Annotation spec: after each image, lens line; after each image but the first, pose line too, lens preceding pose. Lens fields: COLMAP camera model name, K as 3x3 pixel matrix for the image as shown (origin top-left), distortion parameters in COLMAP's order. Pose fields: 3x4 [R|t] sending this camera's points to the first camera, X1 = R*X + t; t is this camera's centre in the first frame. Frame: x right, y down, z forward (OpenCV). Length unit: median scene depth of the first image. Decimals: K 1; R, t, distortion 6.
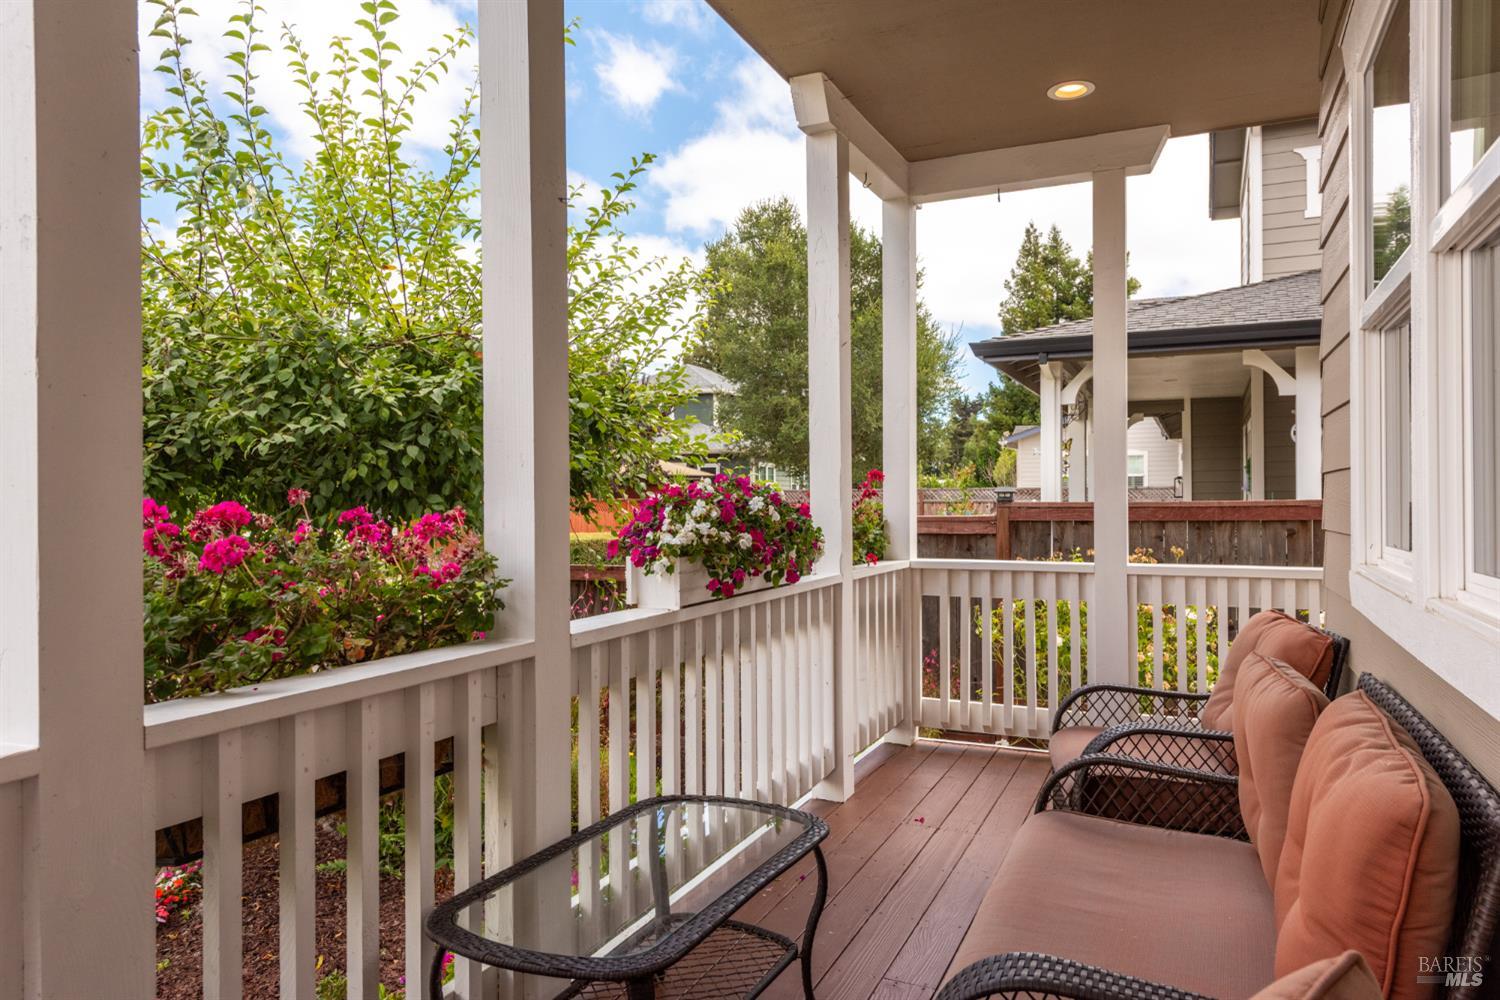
lens RADIAL K [[975.3, 0, 754.2], [0, 975.3, 501.3], [0, 0, 1]] dist [0.009729, 0.001075]
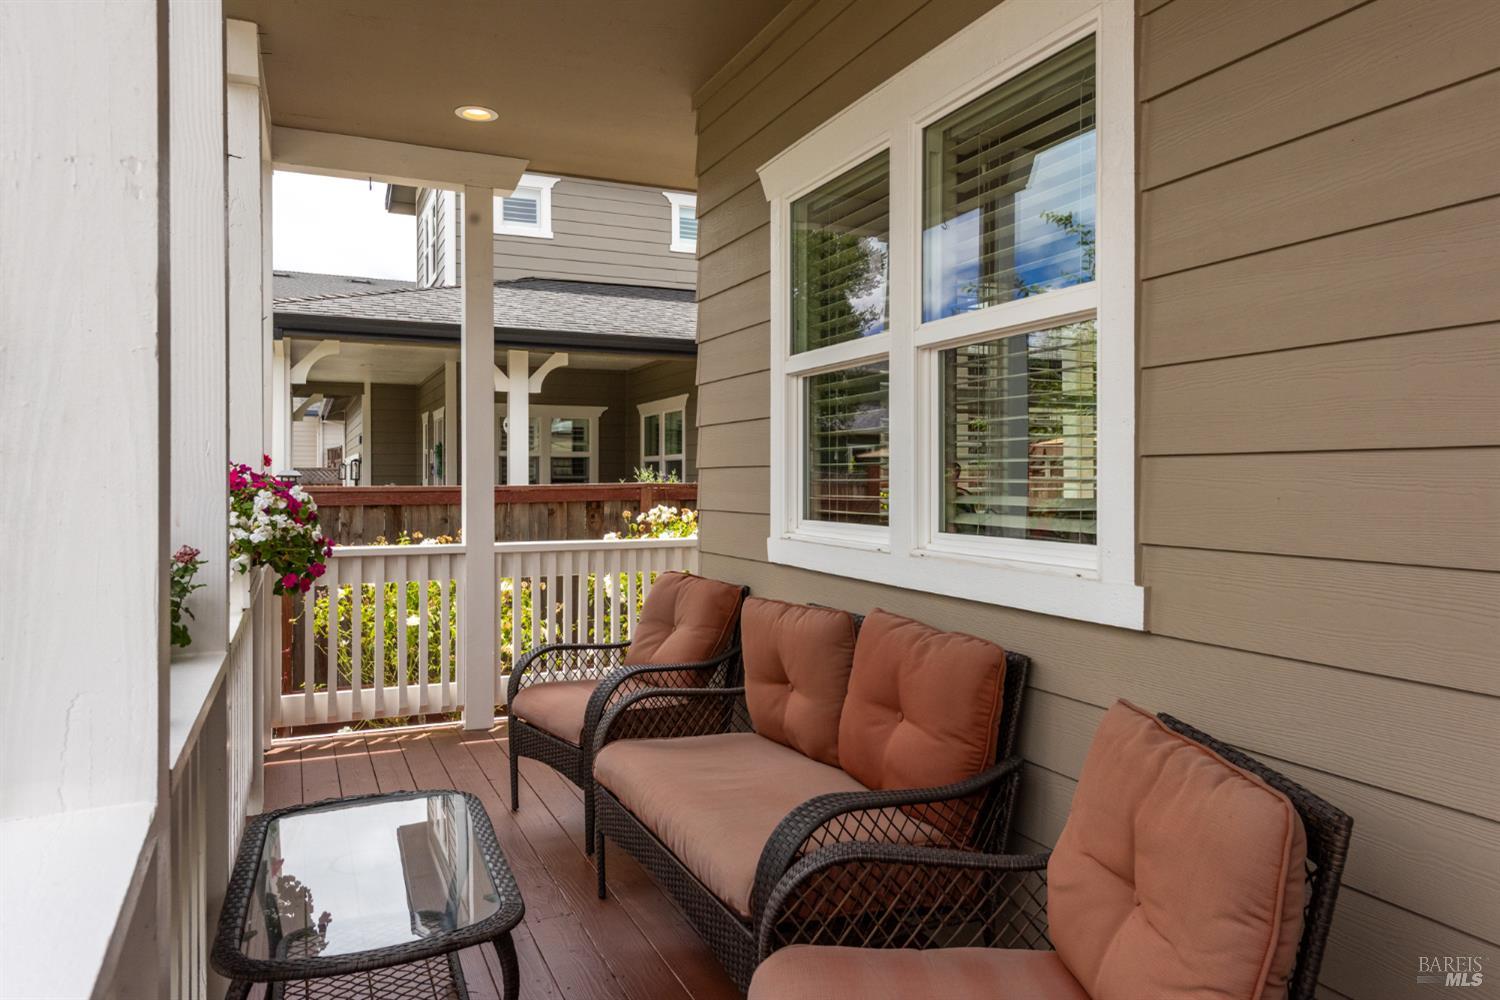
lens RADIAL K [[1005.3, 0, 748.7], [0, 1005.3, 494.2], [0, 0, 1]] dist [0.000112, 0.001063]
pose [[0.660174, -0.008565, 0.751064, -0.242170], [-0.000777, 0.999927, 0.012086, -0.005434], [-0.751112, -0.008563, 0.660119, 0.016828]]
